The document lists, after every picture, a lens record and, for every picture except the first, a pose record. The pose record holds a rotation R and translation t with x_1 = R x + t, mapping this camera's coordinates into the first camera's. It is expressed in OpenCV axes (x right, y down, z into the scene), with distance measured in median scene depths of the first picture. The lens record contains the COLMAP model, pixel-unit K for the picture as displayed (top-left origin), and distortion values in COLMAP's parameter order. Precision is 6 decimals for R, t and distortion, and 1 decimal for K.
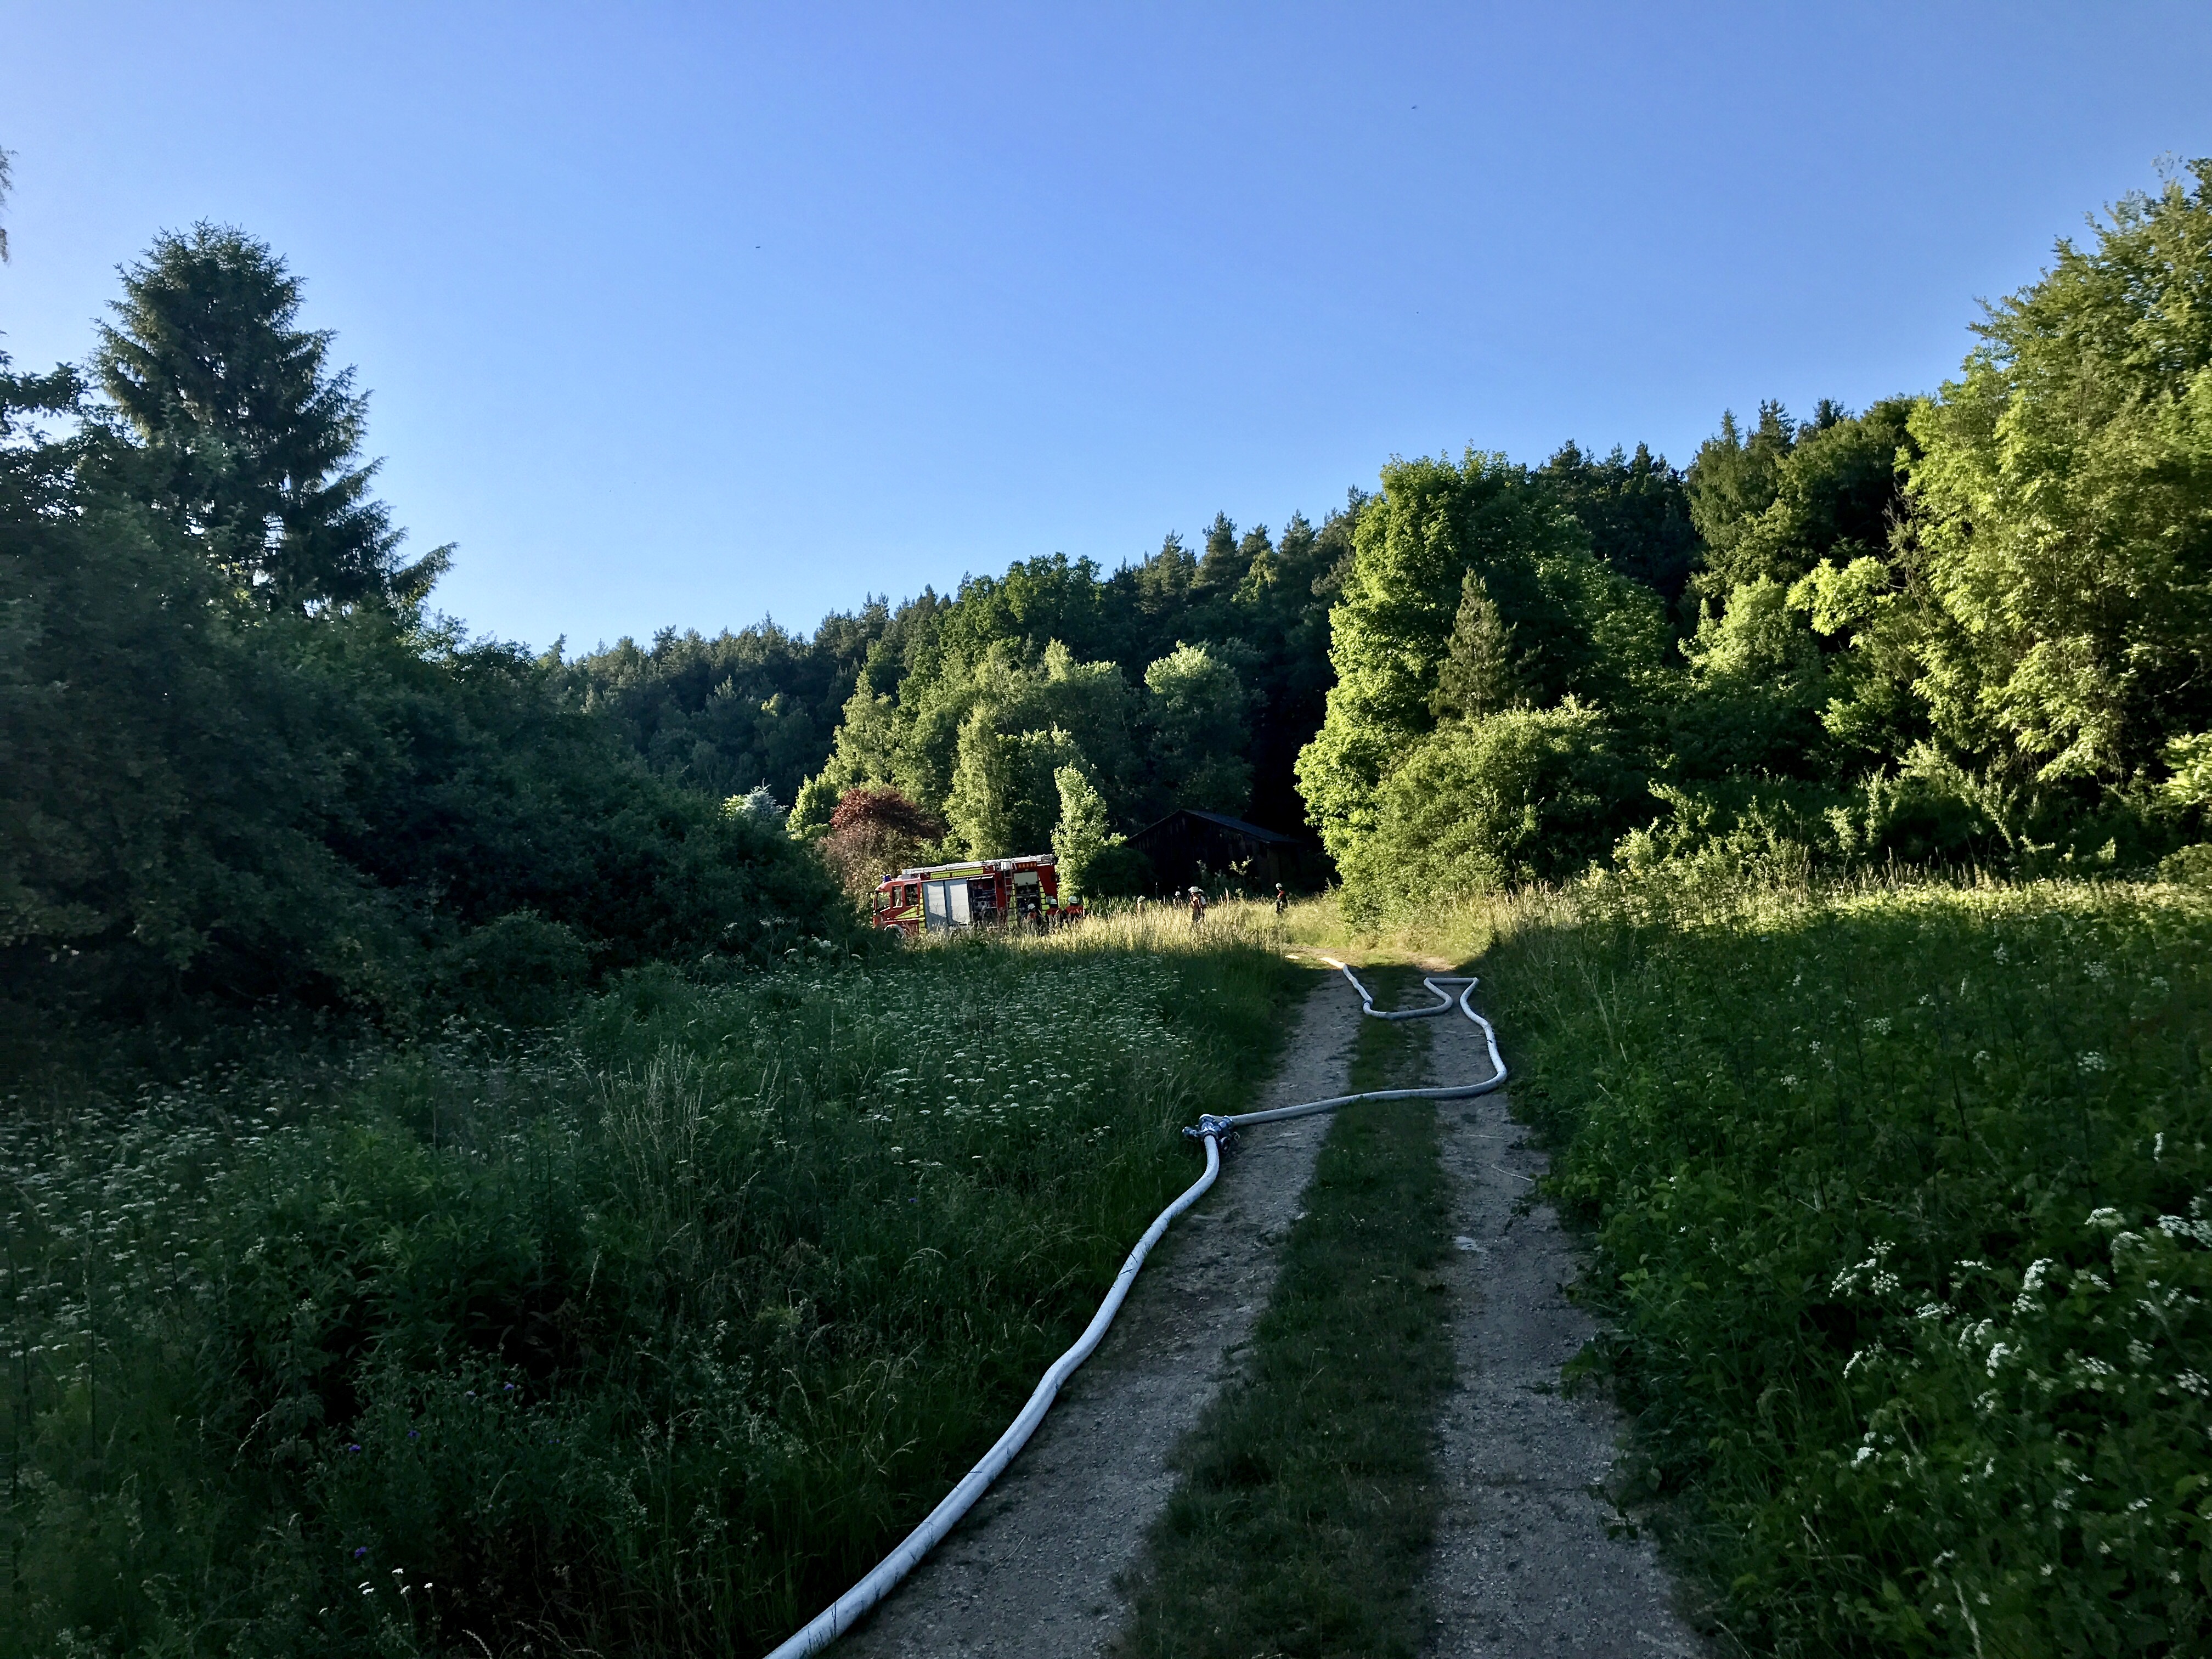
lens RADIAL K [[1816.3, 0, 1123.9], [0, 1816.3, 819.3], [0, 0, 1]] dist [0.148486, -0.001637]
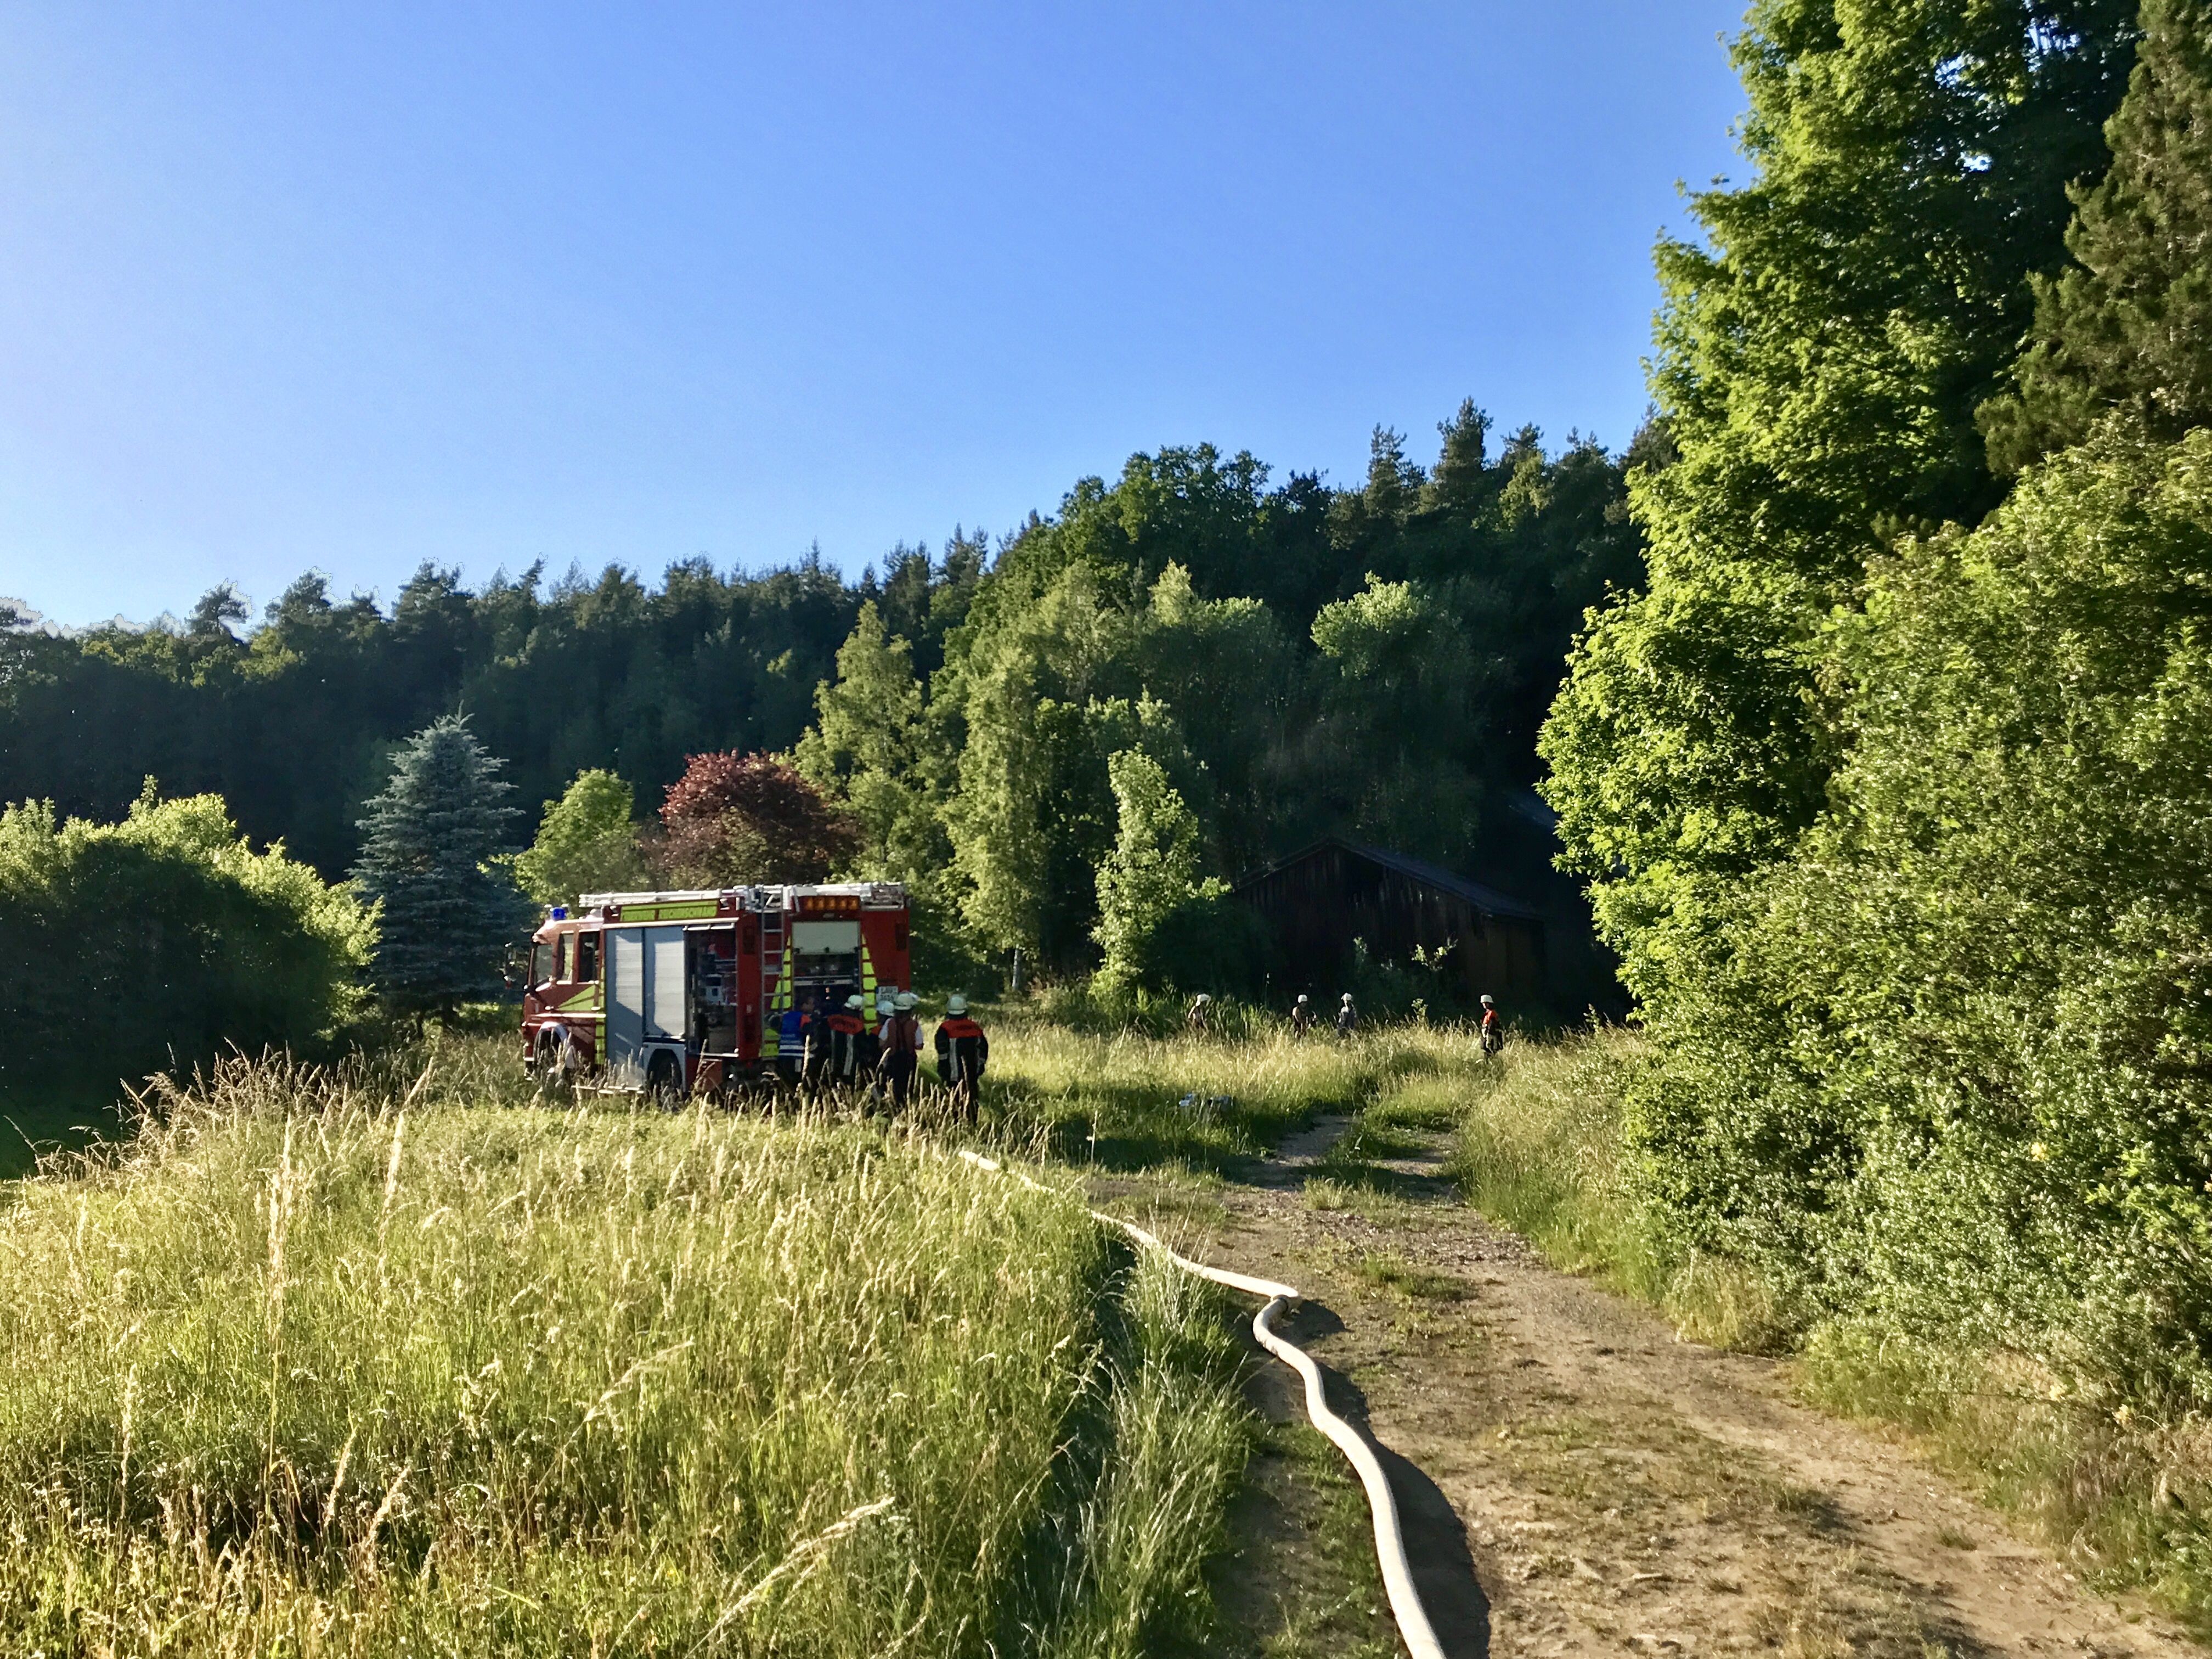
lens RADIAL K [[2327.6, 0, 1087.2], [0, 2327.6, 750.9], [0, 0, 1]] dist [0.032886, 0.000000]
pose [[0.991224, 0.070776, -0.111654, 0.032956], [-0.076808, 0.995758, -0.050670, 0.007789], [0.107594, 0.058801, 0.992455, 0.288479]]
